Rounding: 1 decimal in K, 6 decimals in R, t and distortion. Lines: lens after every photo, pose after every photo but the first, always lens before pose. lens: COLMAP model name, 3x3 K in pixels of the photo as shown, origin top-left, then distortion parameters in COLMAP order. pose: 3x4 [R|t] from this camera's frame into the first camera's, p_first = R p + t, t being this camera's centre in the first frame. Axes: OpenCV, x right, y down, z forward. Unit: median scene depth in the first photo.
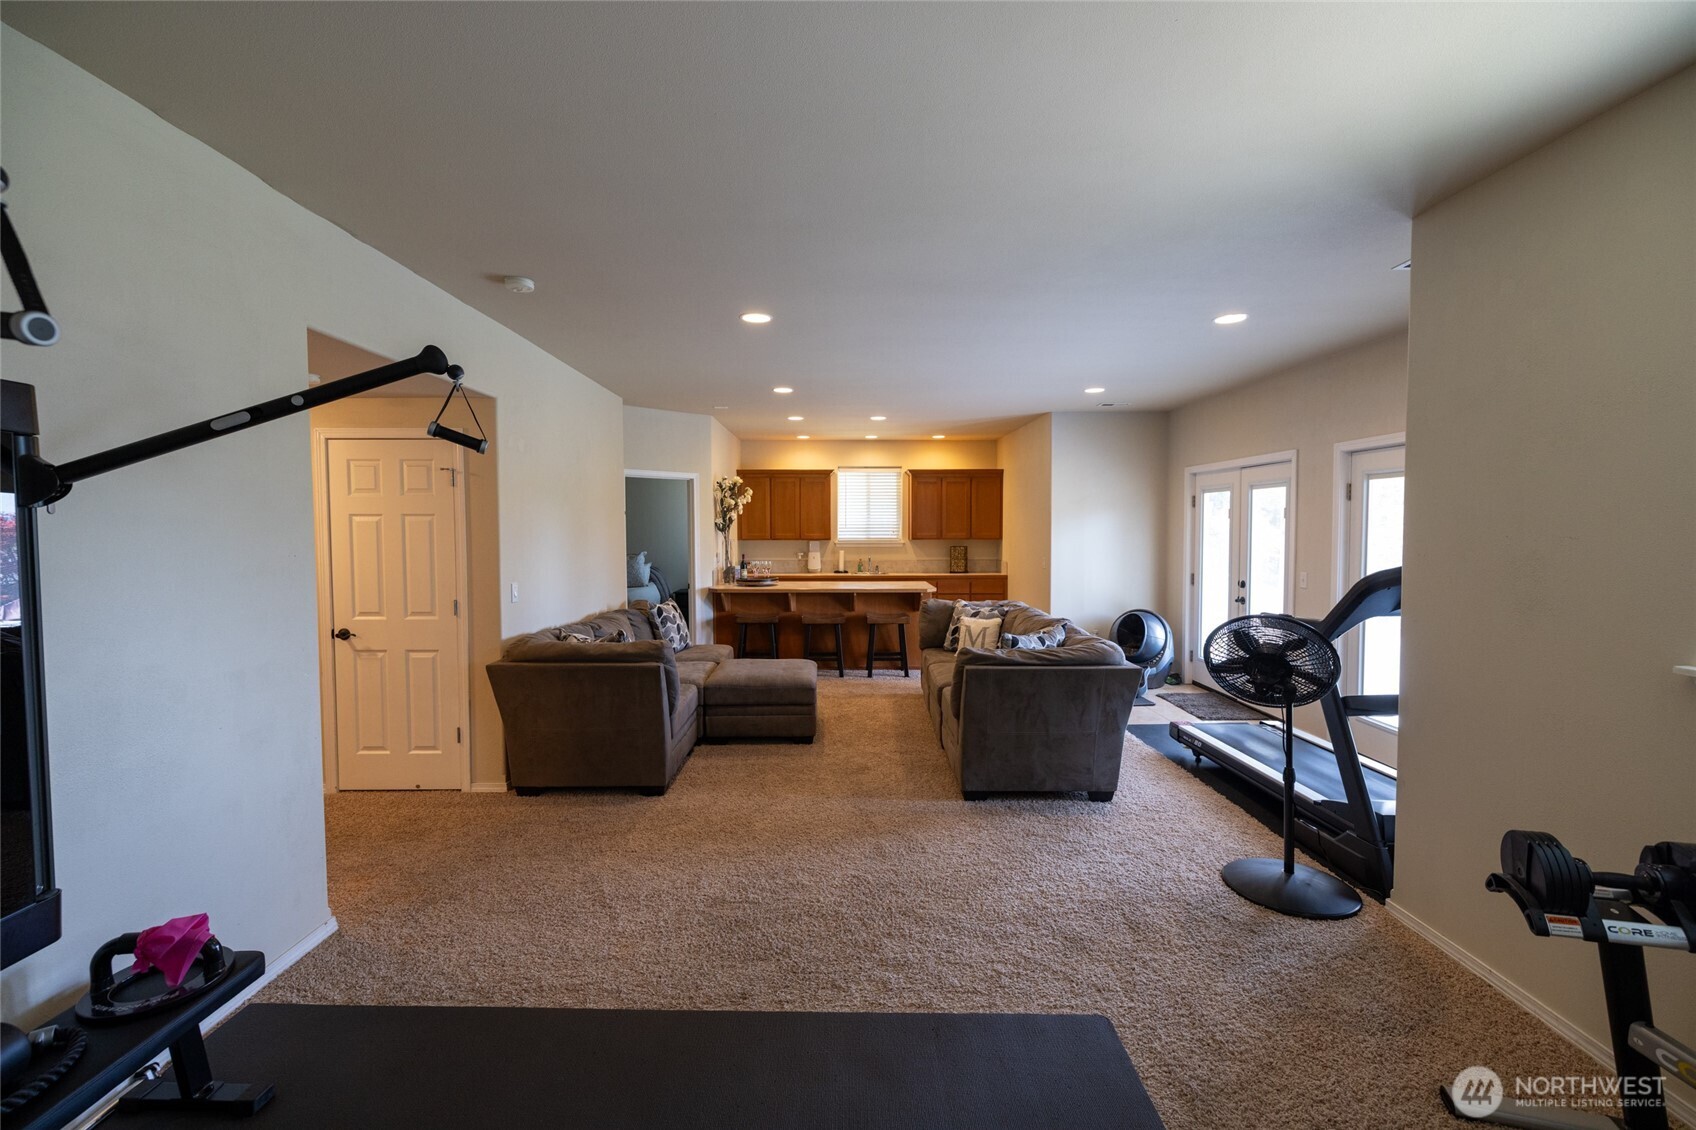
lens RADIAL K [[716.0, 0, 851.7], [0, 716.0, 561.6], [0, 0, 1]] dist [0.000854, 0.000772]
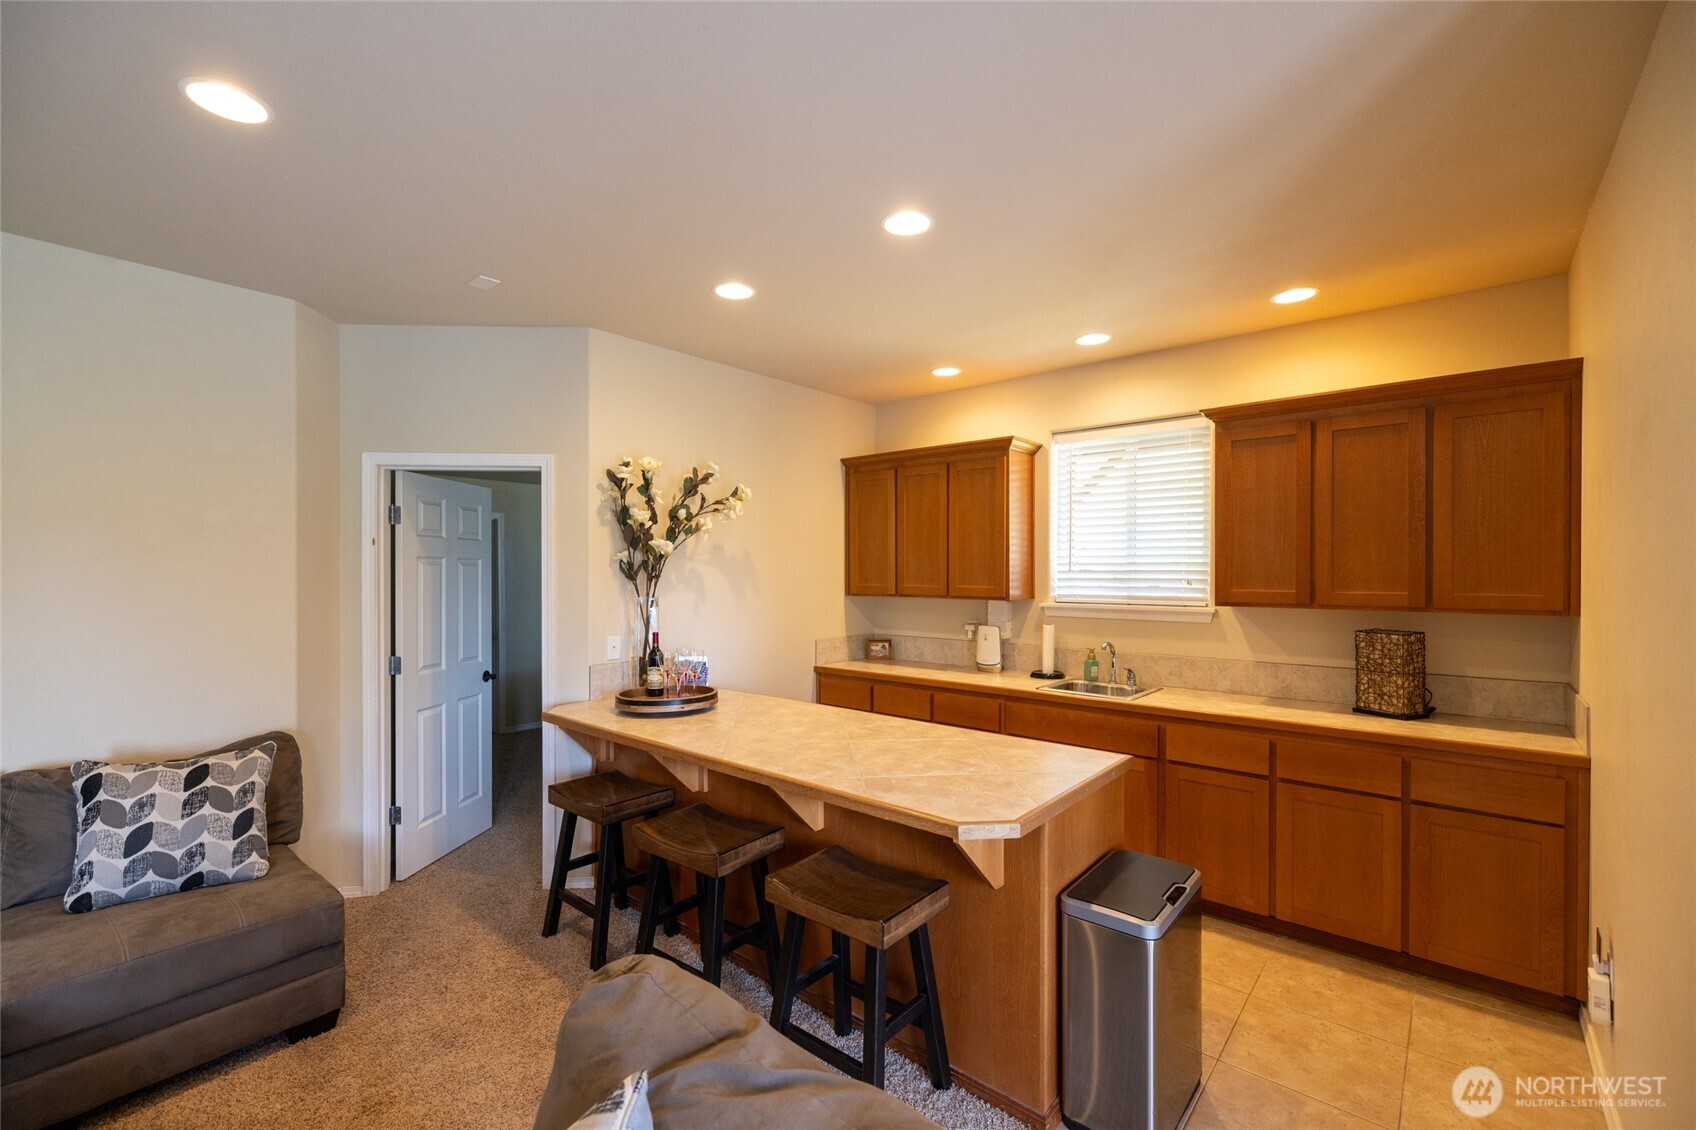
lens RADIAL K [[716.0, 0, 848.9], [0, 716.0, 576.9], [0, 0, 1]] dist [0.000854, 0.000772]
pose [[0.748146, 0.006824, -0.663499, 0.378175], [-0.032123, 0.999147, -0.025945, -0.061227], [0.662756, 0.040725, 0.747727, 1.259529]]
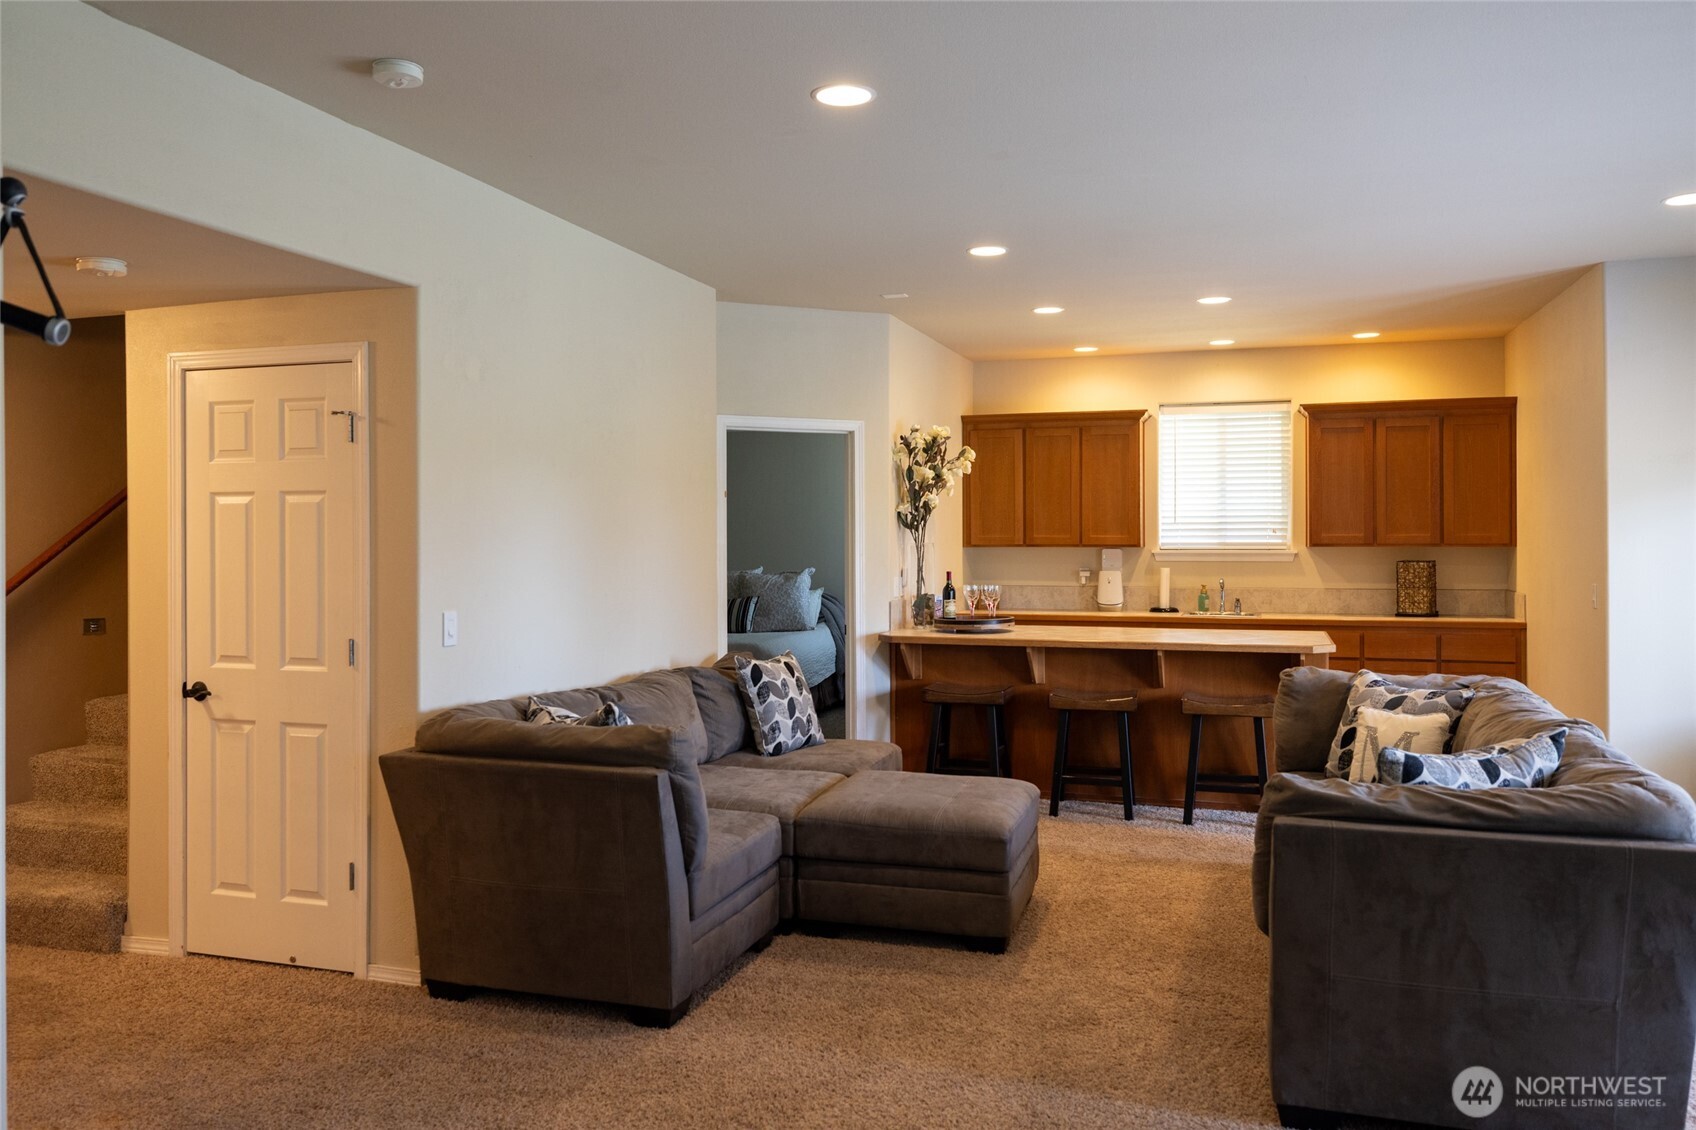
lens RADIAL K [[1285.3, 0, 839.5], [0, 1285.3, 537.8], [0, 0, 1]] dist [-0.001779, 0.002044]
pose [[0.945536, -0.000652, -0.325516, 0.135442], [-0.013548, 0.999053, -0.041352, 0.008580], [0.325234, 0.043510, 0.944632, 0.130571]]
